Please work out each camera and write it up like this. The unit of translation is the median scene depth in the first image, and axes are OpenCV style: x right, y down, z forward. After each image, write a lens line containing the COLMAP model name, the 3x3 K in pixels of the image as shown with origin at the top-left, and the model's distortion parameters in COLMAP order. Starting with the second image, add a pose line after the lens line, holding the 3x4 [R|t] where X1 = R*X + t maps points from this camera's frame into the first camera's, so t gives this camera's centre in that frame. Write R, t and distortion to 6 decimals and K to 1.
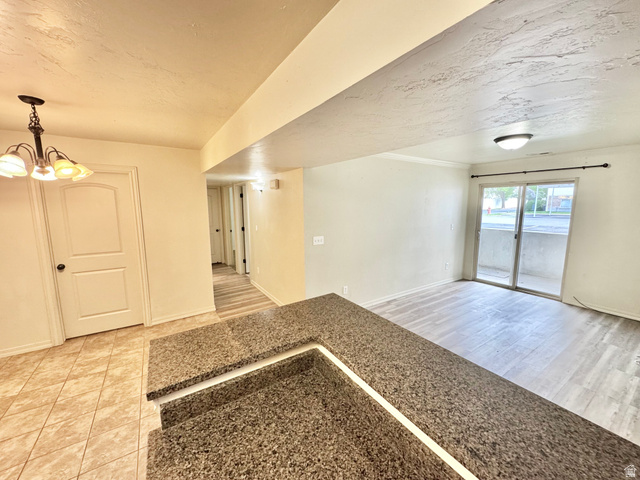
lens RADIAL K [[255.1, 0, 320.7], [0, 255.1, 241.1], [0, 0, 1]] dist [-0.004208, 0.000038]
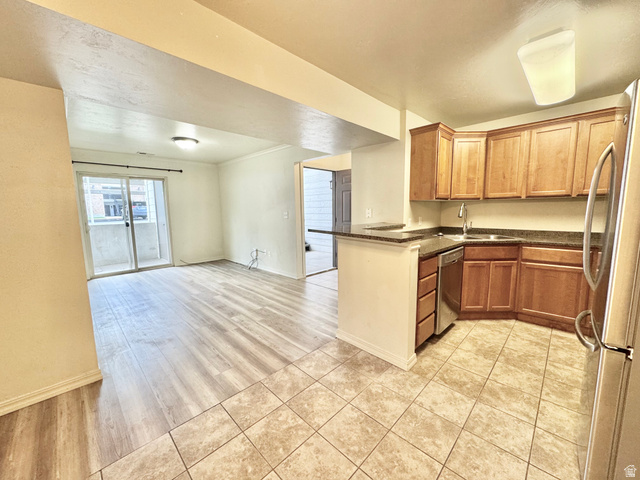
lens RADIAL K [[255.1, 0, 320.7], [0, 255.1, 241.4], [0, 0, 1]] dist [-0.004208, 0.000038]
pose [[-0.203328, -0.114794, 0.972358, -0.723732], [0.157319, 0.976370, 0.148164, 0.032441], [-0.966389, 0.183096, -0.180465, 0.608802]]
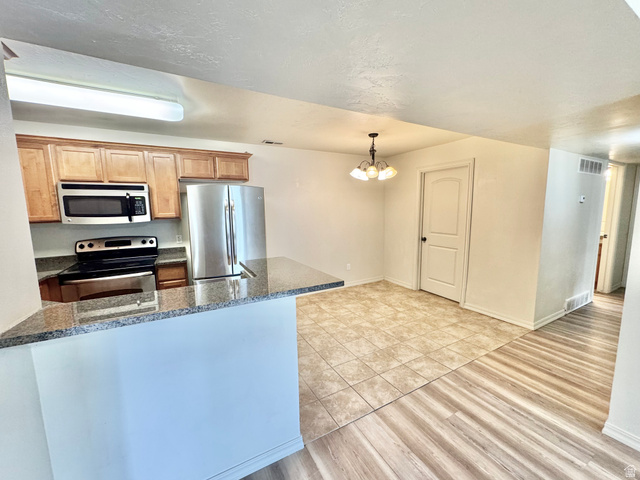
lens RADIAL K [[255.1, 0, 321.4], [0, 255.1, 240.2], [0, 0, 1]] dist [-0.004208, 0.000038]
pose [[-0.081950, 0.129256, -0.988219, 0.435082], [-0.131316, 0.981509, 0.139268, -0.016184], [0.987947, 0.141182, -0.063462, 0.482019]]
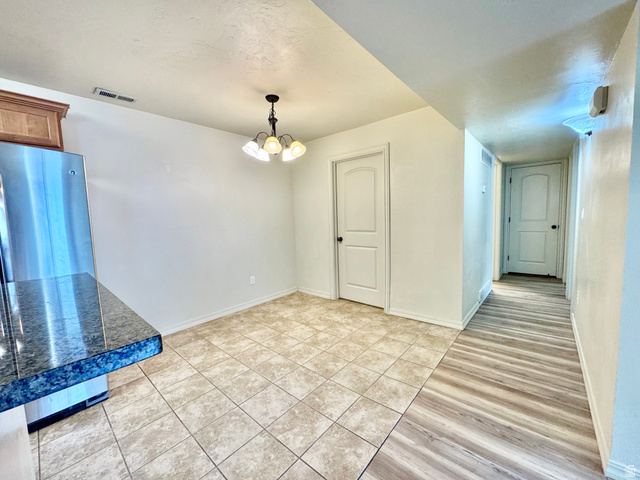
lens RADIAL K [[255.1, 0, 321.8], [0, 255.1, 240.1], [0, 0, 1]] dist [-0.004208, 0.000038]
pose [[0.264045, 0.081150, -0.961091, 0.153040], [-0.108194, 0.992657, 0.054090, 0.045565], [0.958423, 0.089702, 0.270886, 0.537181]]
